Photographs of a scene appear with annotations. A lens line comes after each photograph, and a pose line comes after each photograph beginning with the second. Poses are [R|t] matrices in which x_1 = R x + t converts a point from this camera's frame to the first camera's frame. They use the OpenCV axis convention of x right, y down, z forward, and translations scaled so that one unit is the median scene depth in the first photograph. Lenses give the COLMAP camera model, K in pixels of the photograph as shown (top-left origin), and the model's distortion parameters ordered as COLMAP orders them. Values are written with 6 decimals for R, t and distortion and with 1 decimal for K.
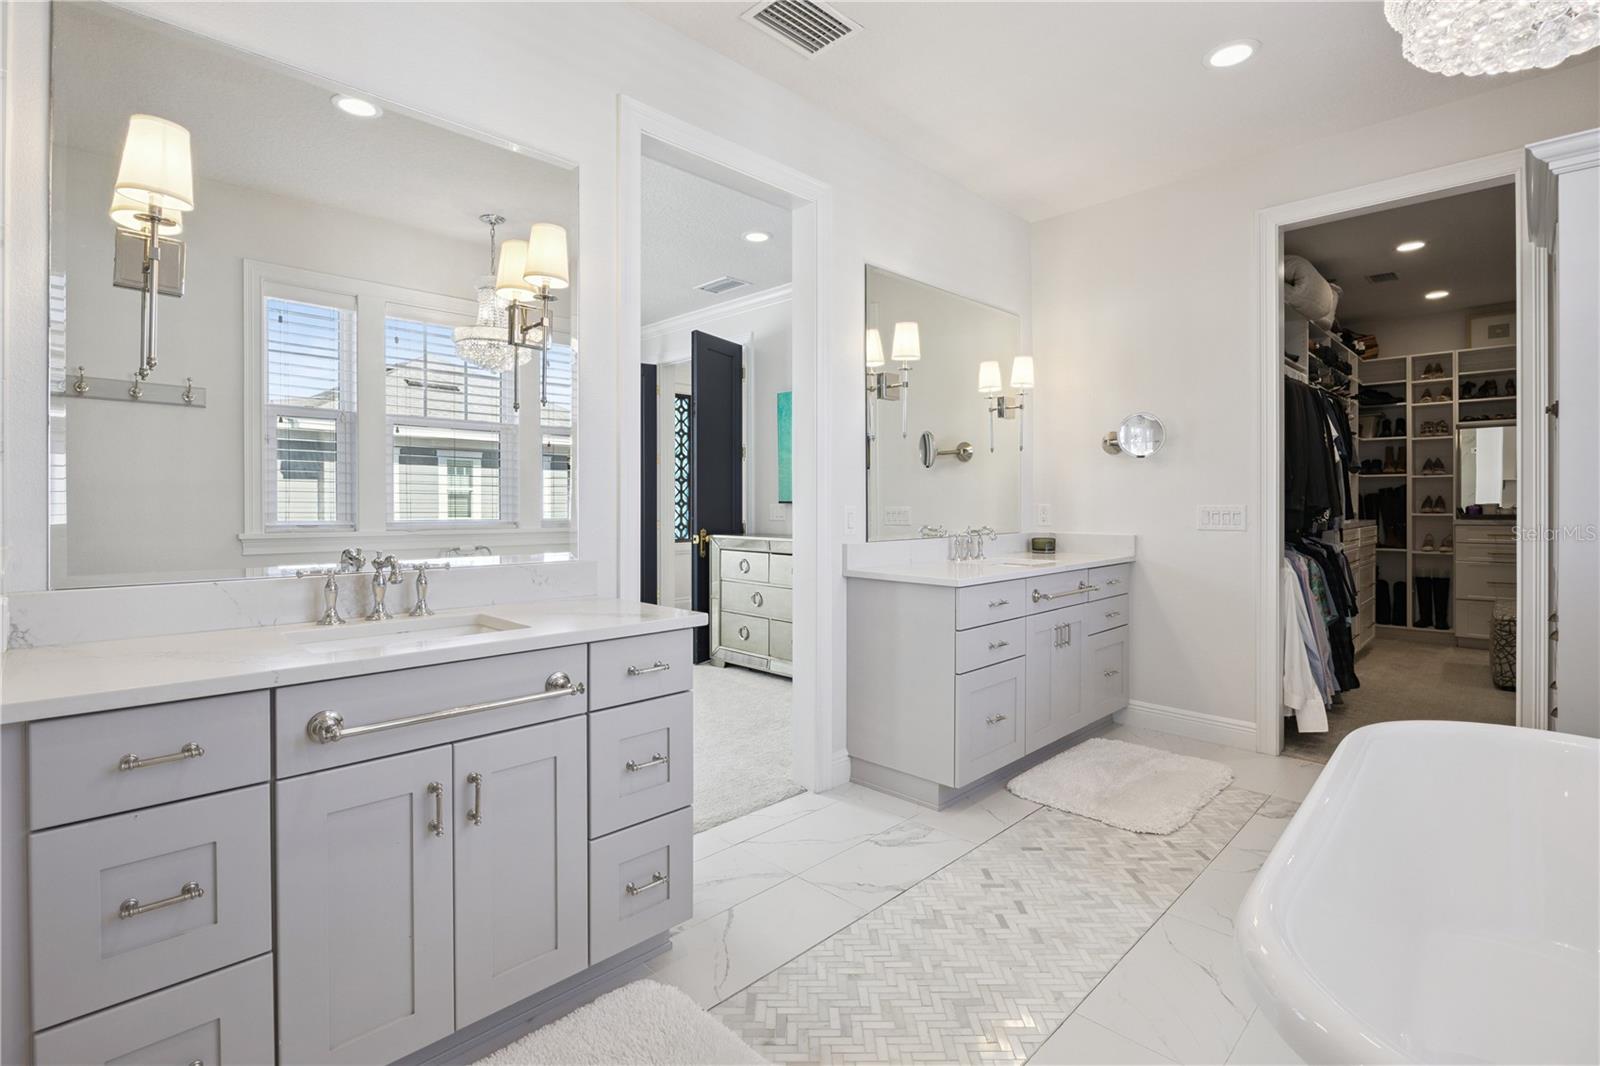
lens RADIAL K [[746.7, 0, 793.0], [0, 746.7, 512.2], [0, 0, 1]] dist [-0.002386, -0.000418]
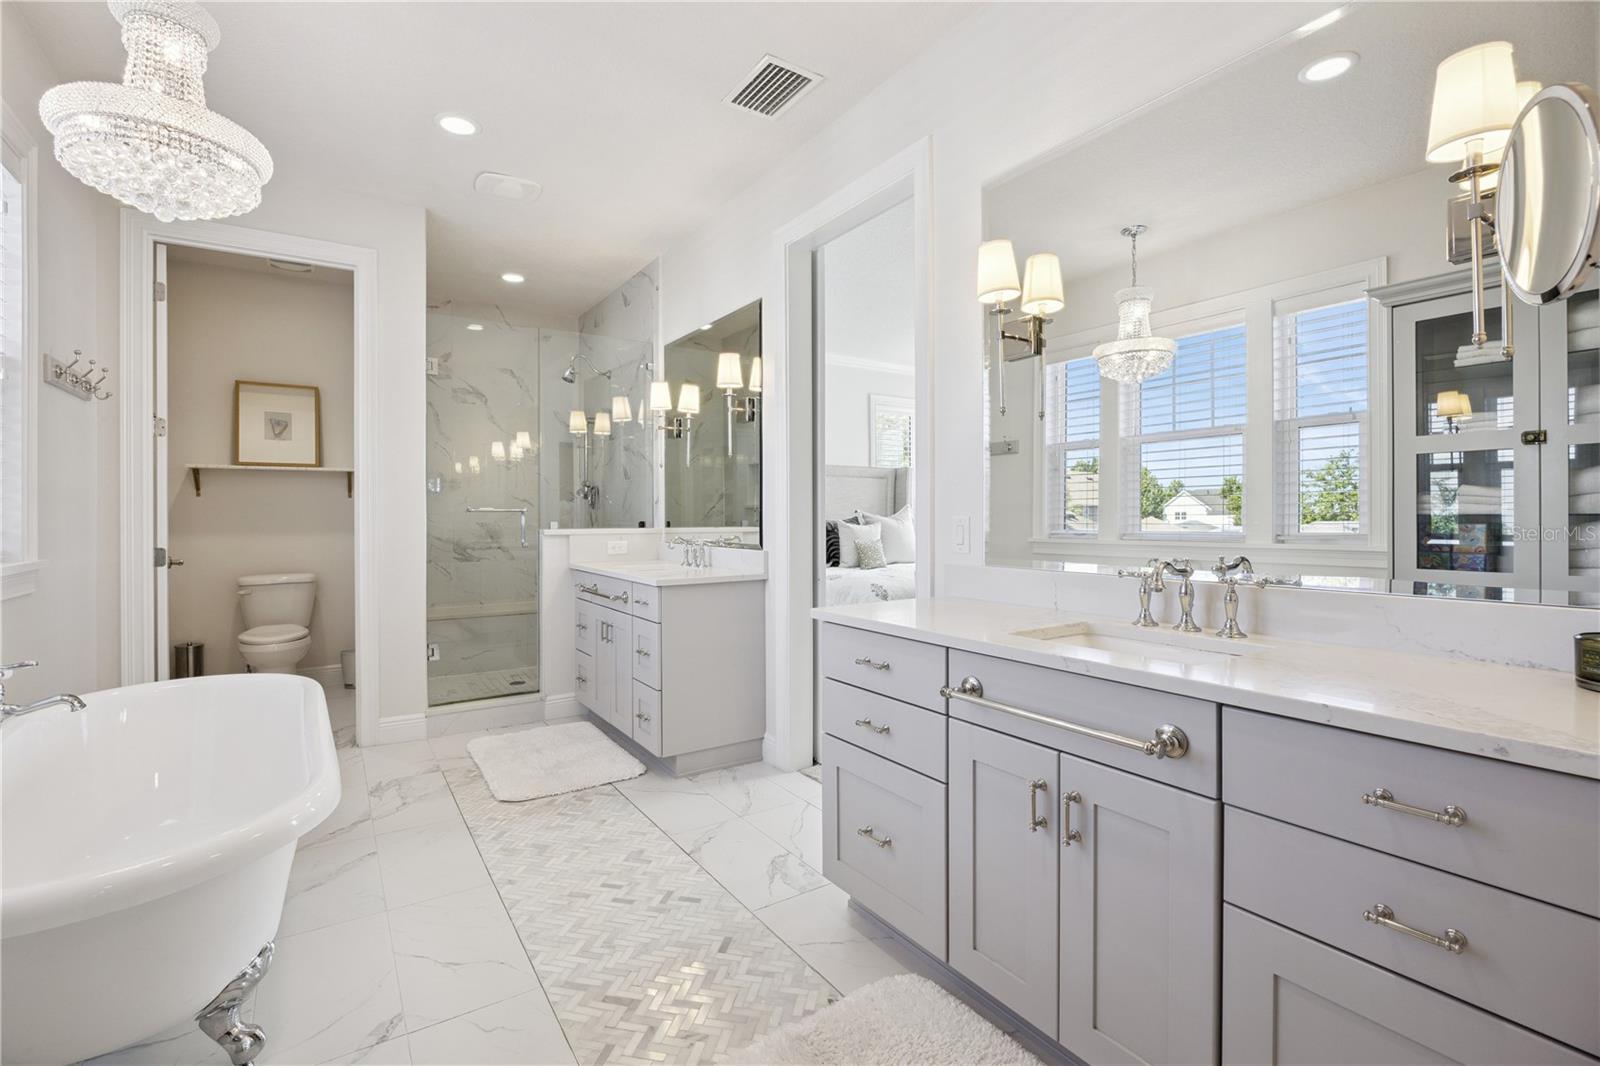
lens RADIAL K [[717.7, 0, 800.7], [0, 717.7, 514.8], [0, 0, 1]] dist [-0.000493, -0.000289]
pose [[-0.196407, -0.003955, -0.980515, 1.181440], [-0.007984, 0.999965, -0.002434, -0.011554], [0.980490, 0.007350, -0.196432, 1.364121]]
